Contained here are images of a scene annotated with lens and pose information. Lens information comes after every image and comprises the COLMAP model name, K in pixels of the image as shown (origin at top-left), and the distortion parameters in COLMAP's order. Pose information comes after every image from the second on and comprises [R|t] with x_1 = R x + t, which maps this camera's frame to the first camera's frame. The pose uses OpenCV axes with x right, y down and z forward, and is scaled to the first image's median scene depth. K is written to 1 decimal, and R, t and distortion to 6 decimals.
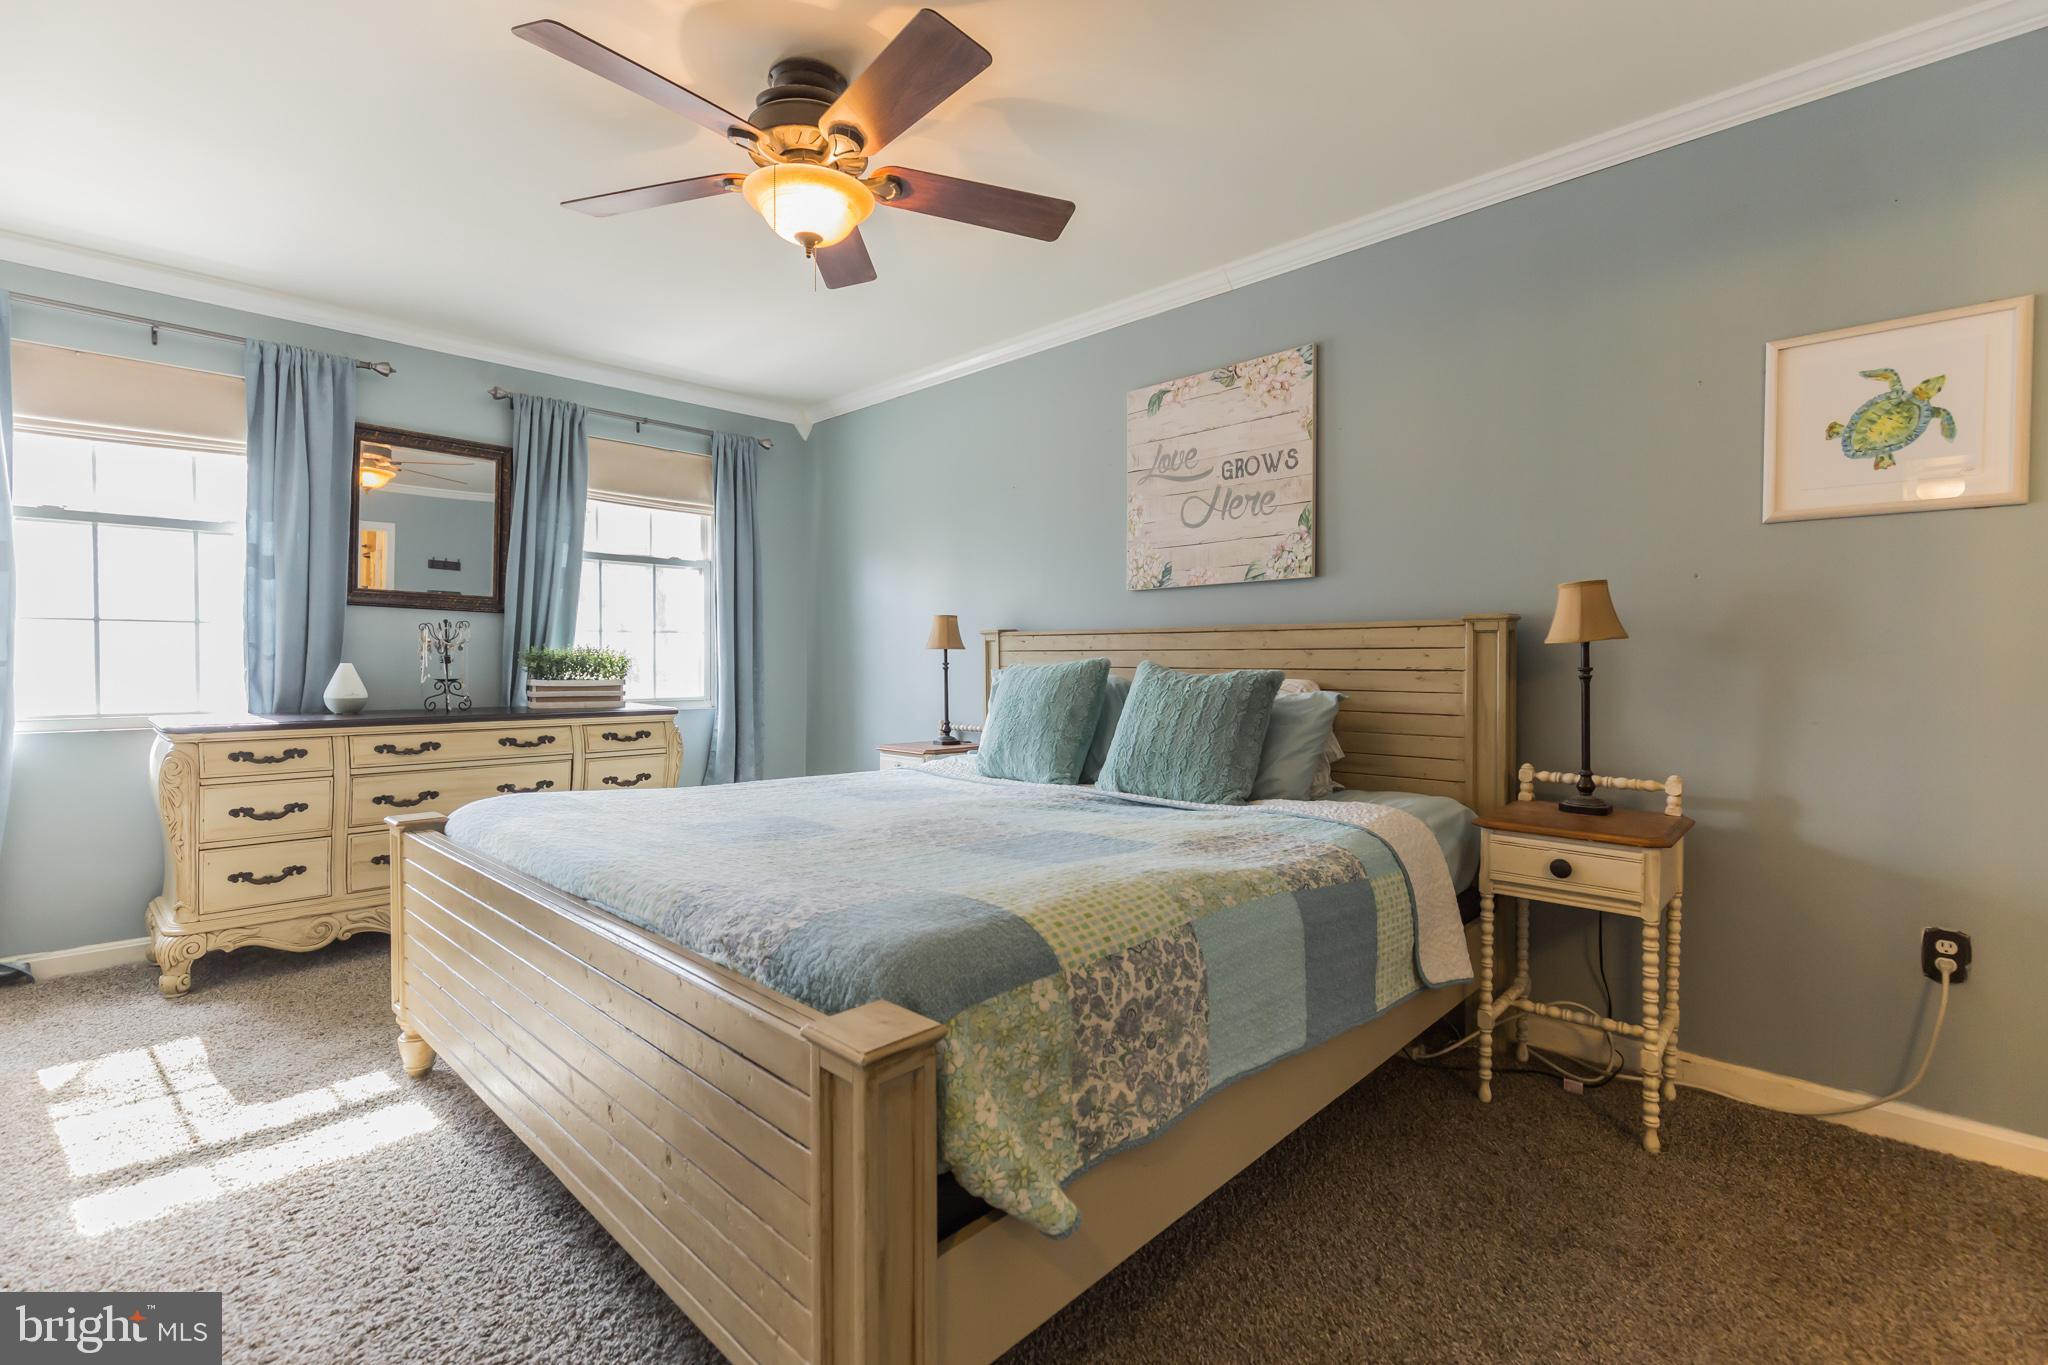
lens RADIAL K [[940.8, 0, 1024.0], [0, 940.8, 682.5], [0, 0, 1]] dist [-0.000043, -0.000208]
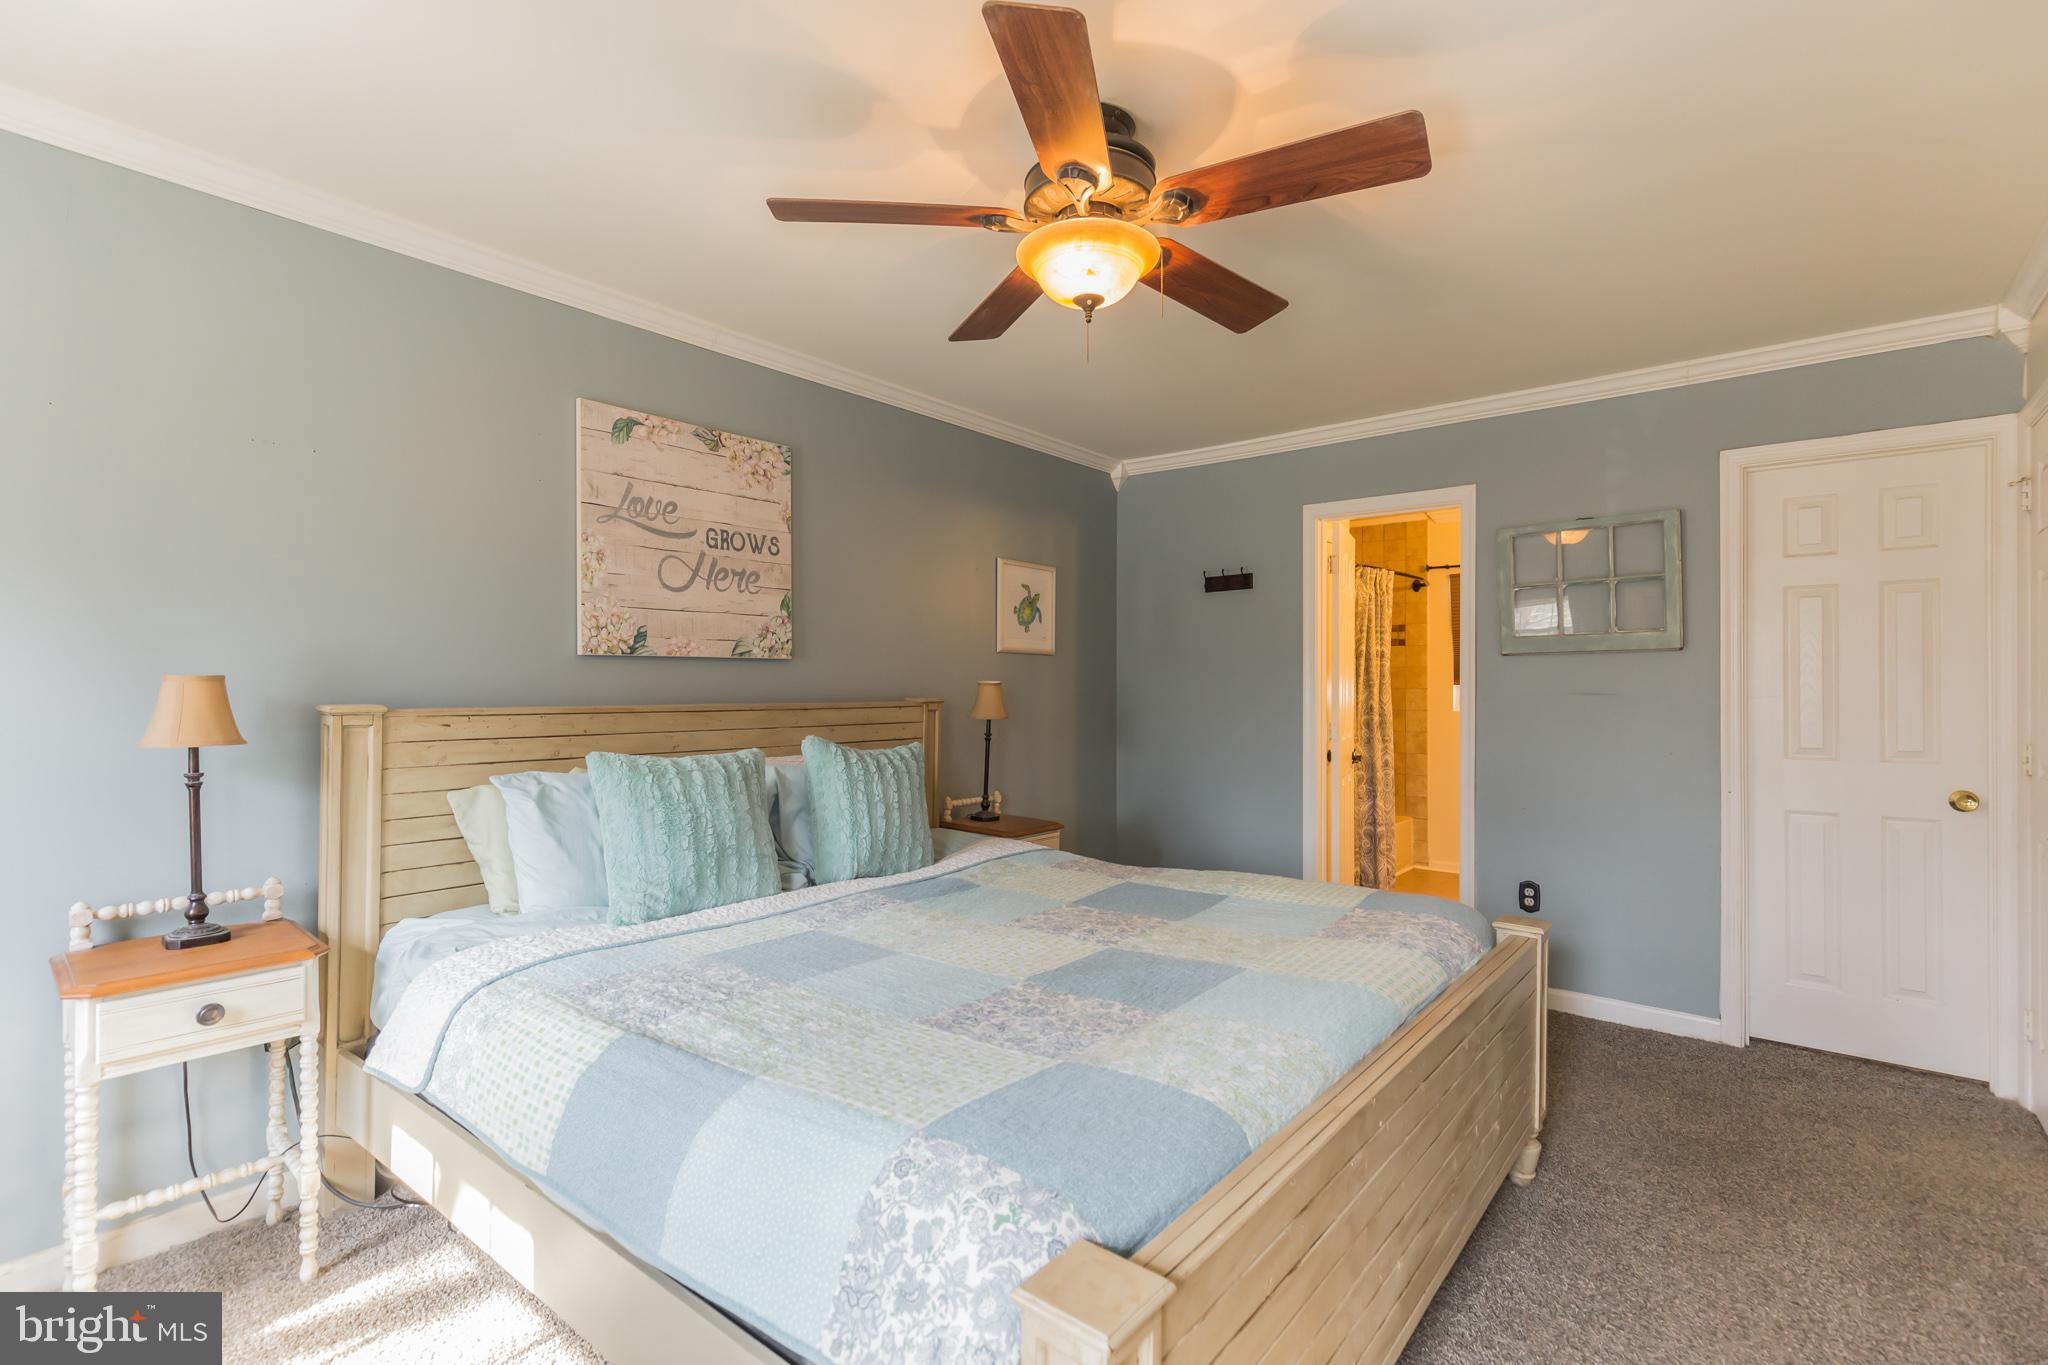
lens RADIAL K [[940.8, 0, 1024.0], [0, 940.8, 682.5], [0, 0, 1]] dist [-0.000043, -0.000208]
pose [[-0.102567, 0.000709, 0.994726, -0.765660], [0.019745, 0.999804, 0.001323, -0.076042], [-0.994530, 0.019776, -0.102561, 0.794435]]
